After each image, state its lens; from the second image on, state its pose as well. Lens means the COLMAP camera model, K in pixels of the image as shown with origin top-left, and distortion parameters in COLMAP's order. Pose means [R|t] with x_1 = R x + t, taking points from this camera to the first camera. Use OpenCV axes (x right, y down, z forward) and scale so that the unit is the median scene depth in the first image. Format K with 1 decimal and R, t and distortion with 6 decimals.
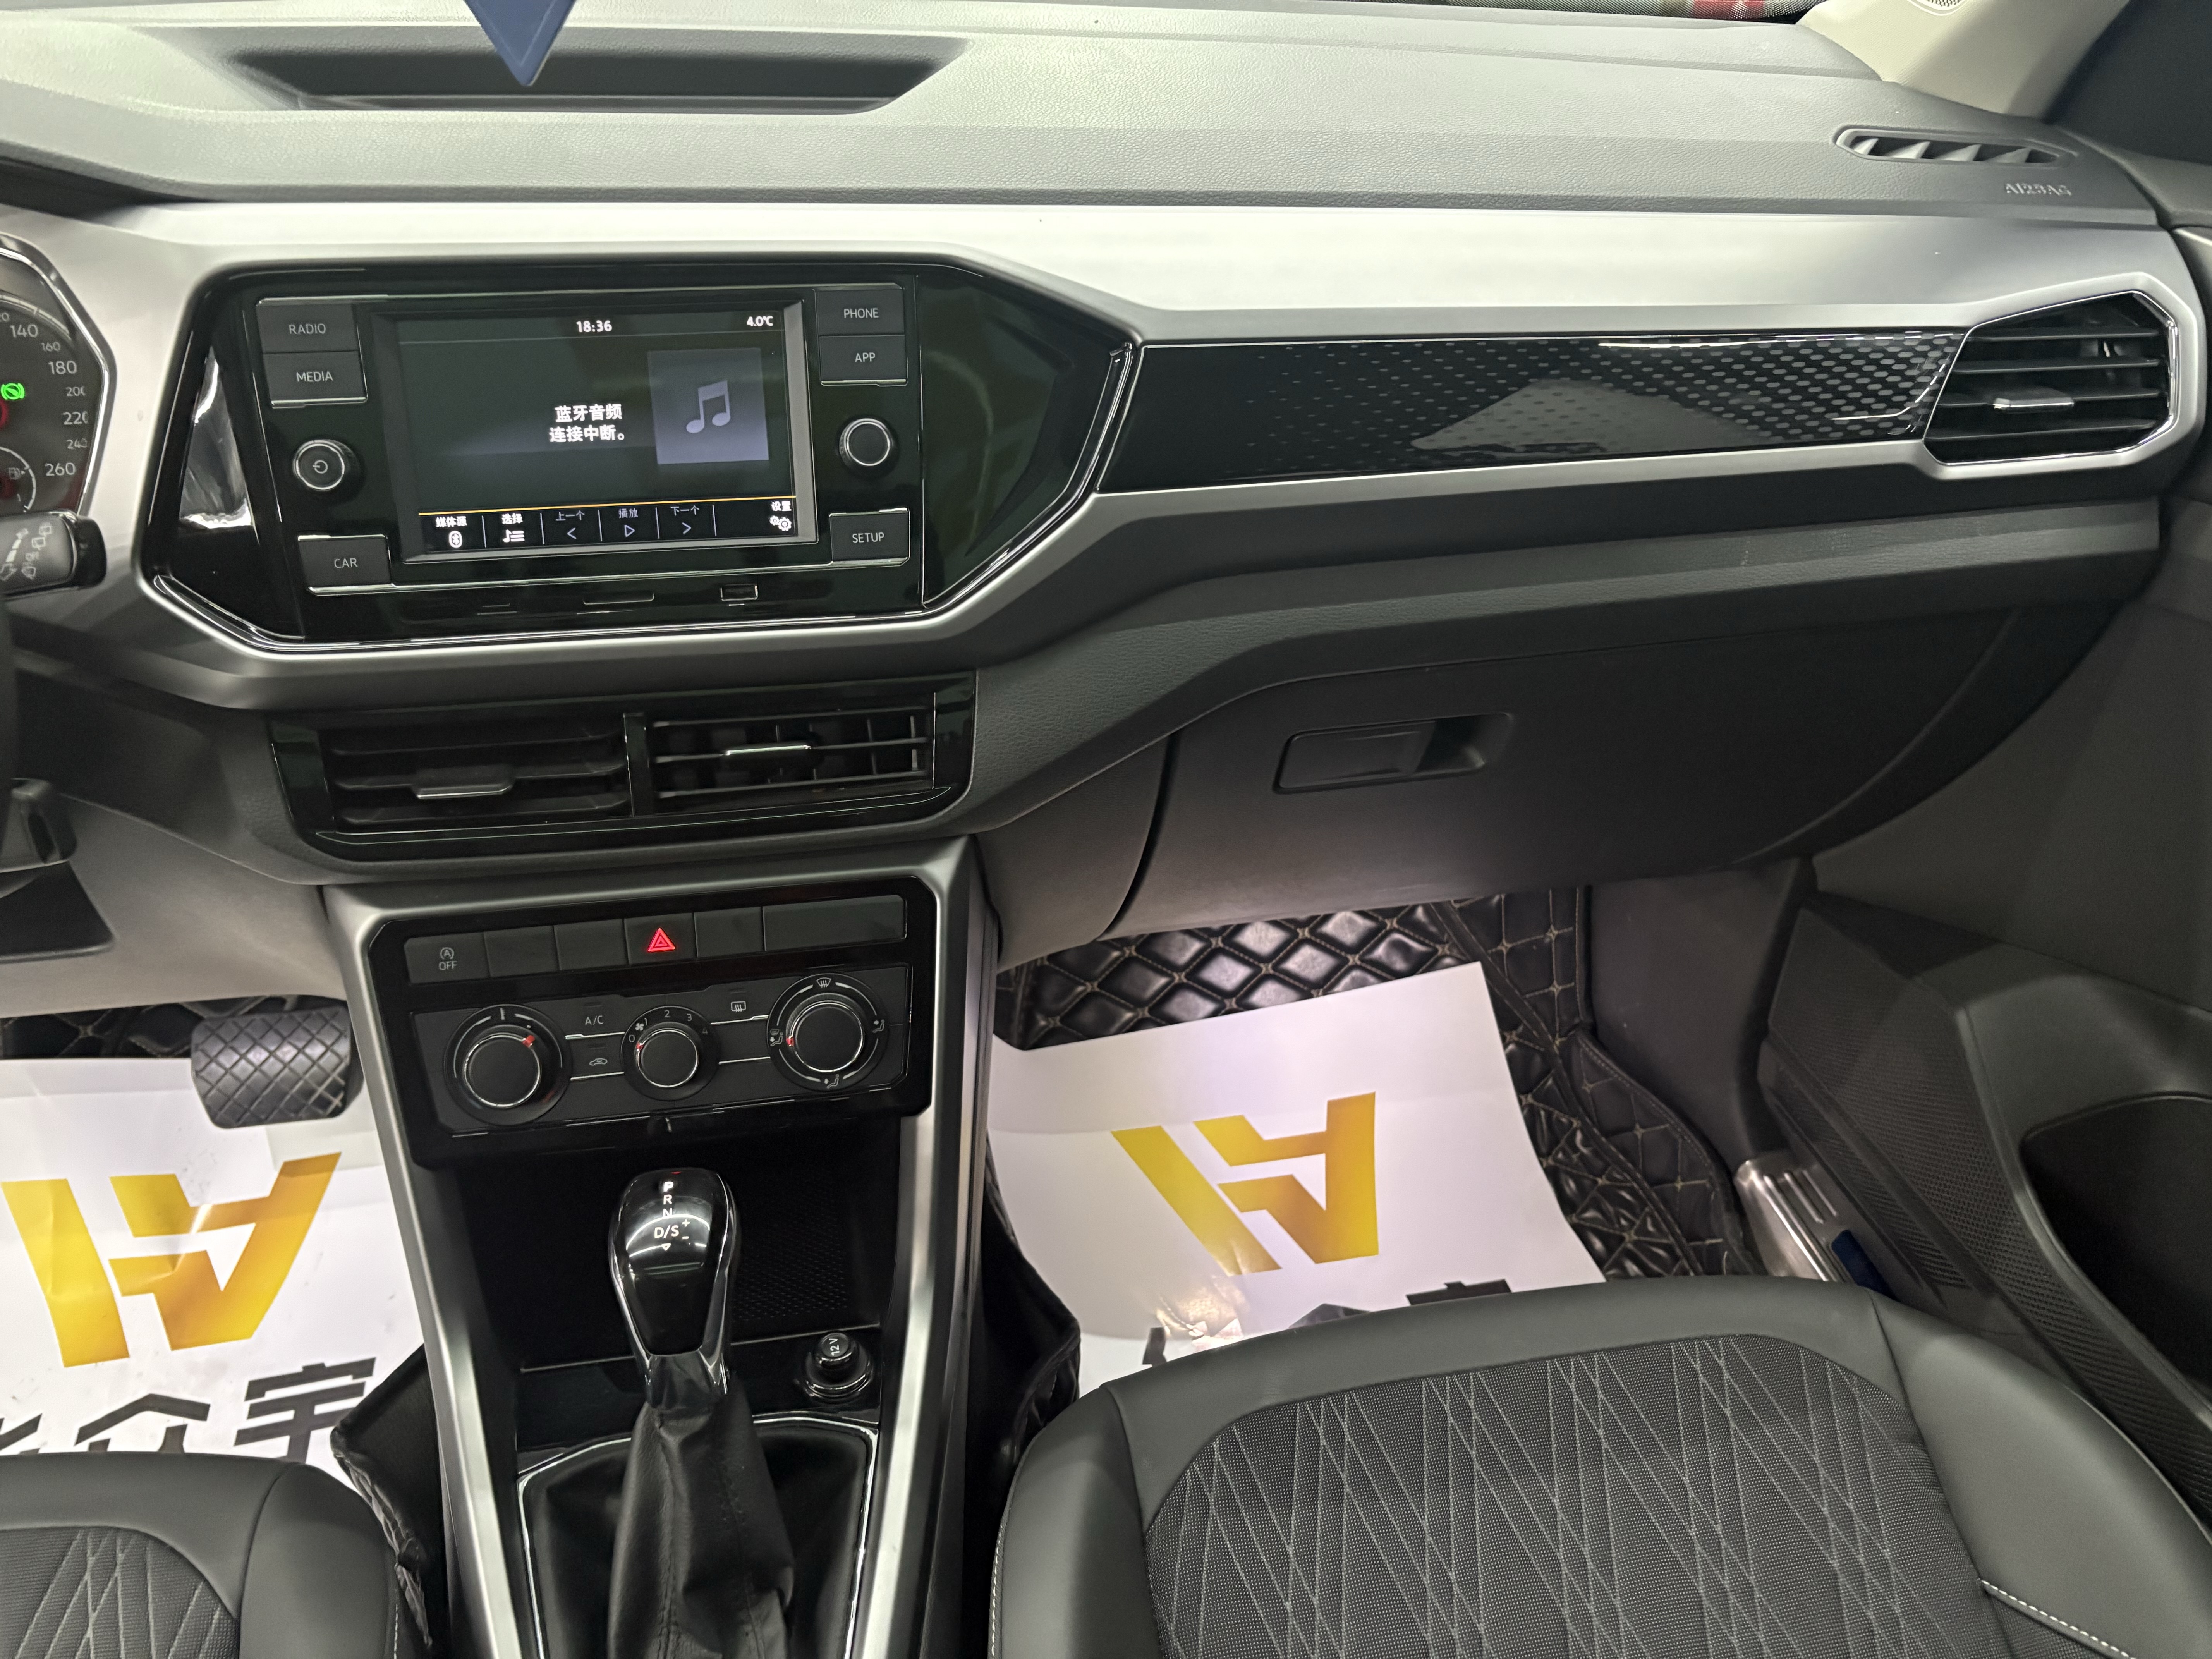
lens RADIAL K [[1673.2, 0, 1100.2], [0, 1673.2, 766.7], [0, 0, 1]] dist [0.039898, -0.037420]
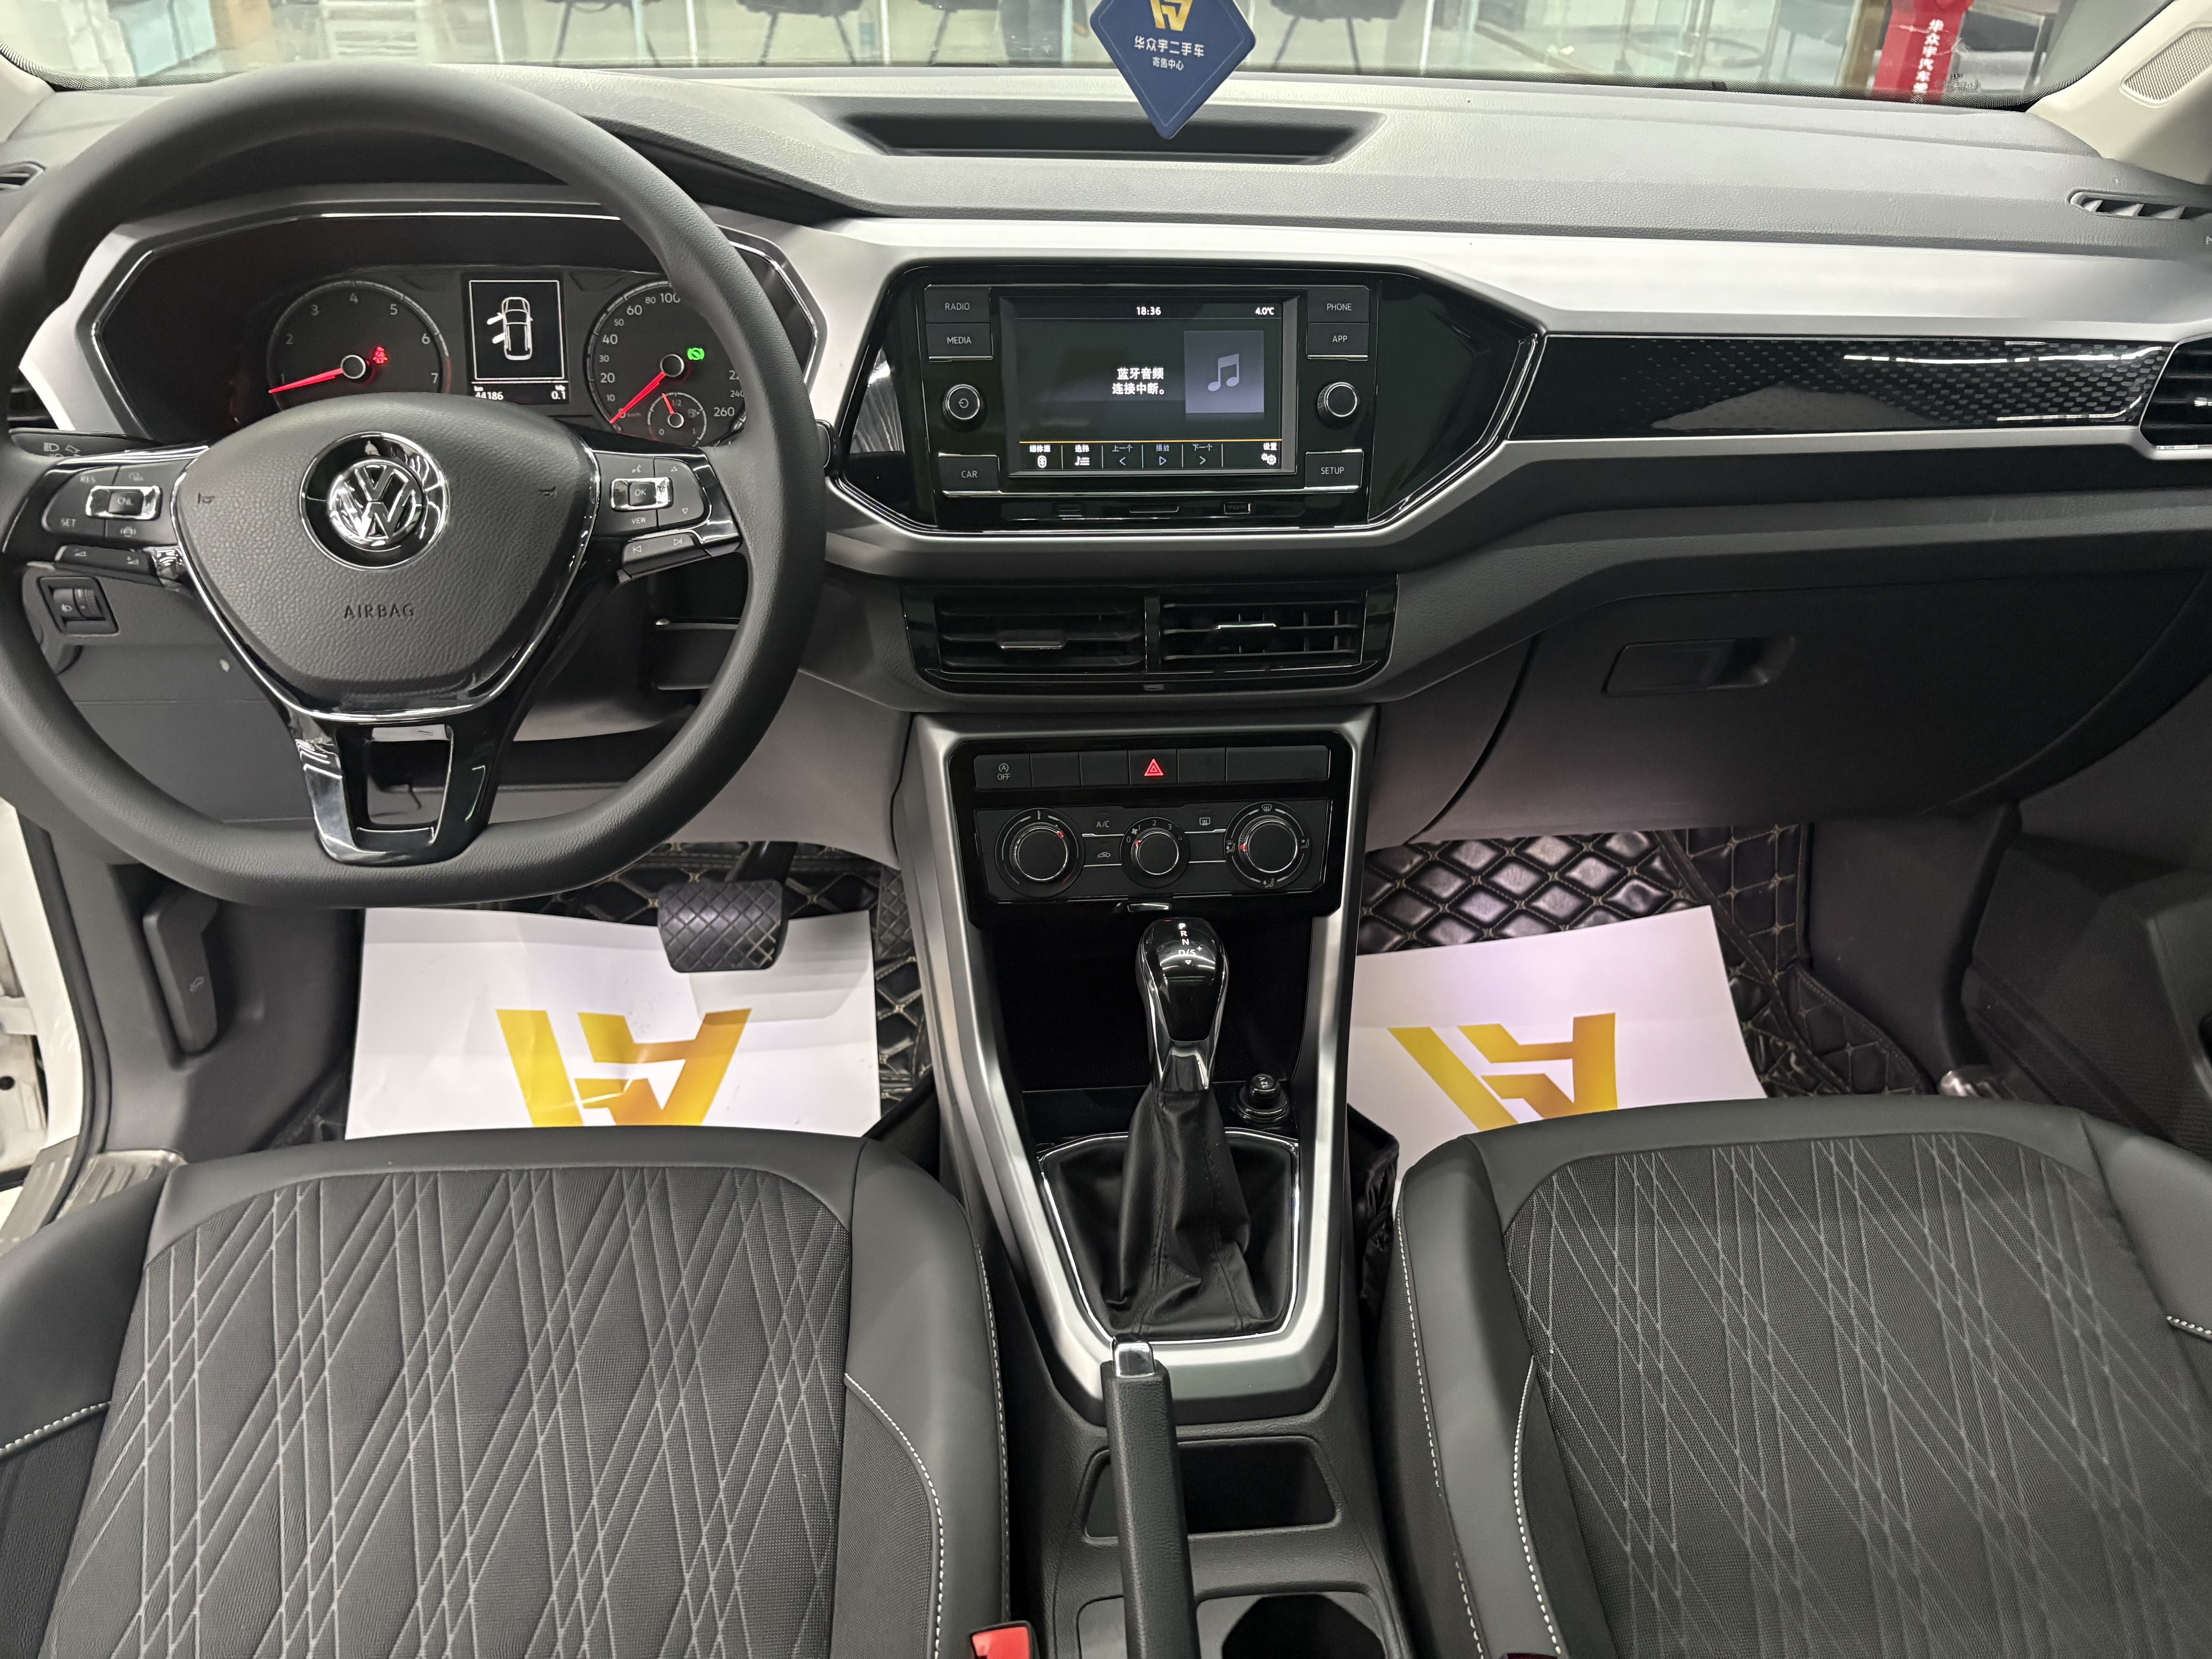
lens RADIAL K [[1673.2, 0, 1110.7], [0, 1673.2, 767.5], [0, 0, 1]] dist [0.039898, -0.037420]
pose [[0.996929, 0.042587, -0.065714, -0.207302], [-0.045218, 0.998212, -0.039086, 0.157022], [0.063932, 0.041938, 0.997073, -0.341632]]
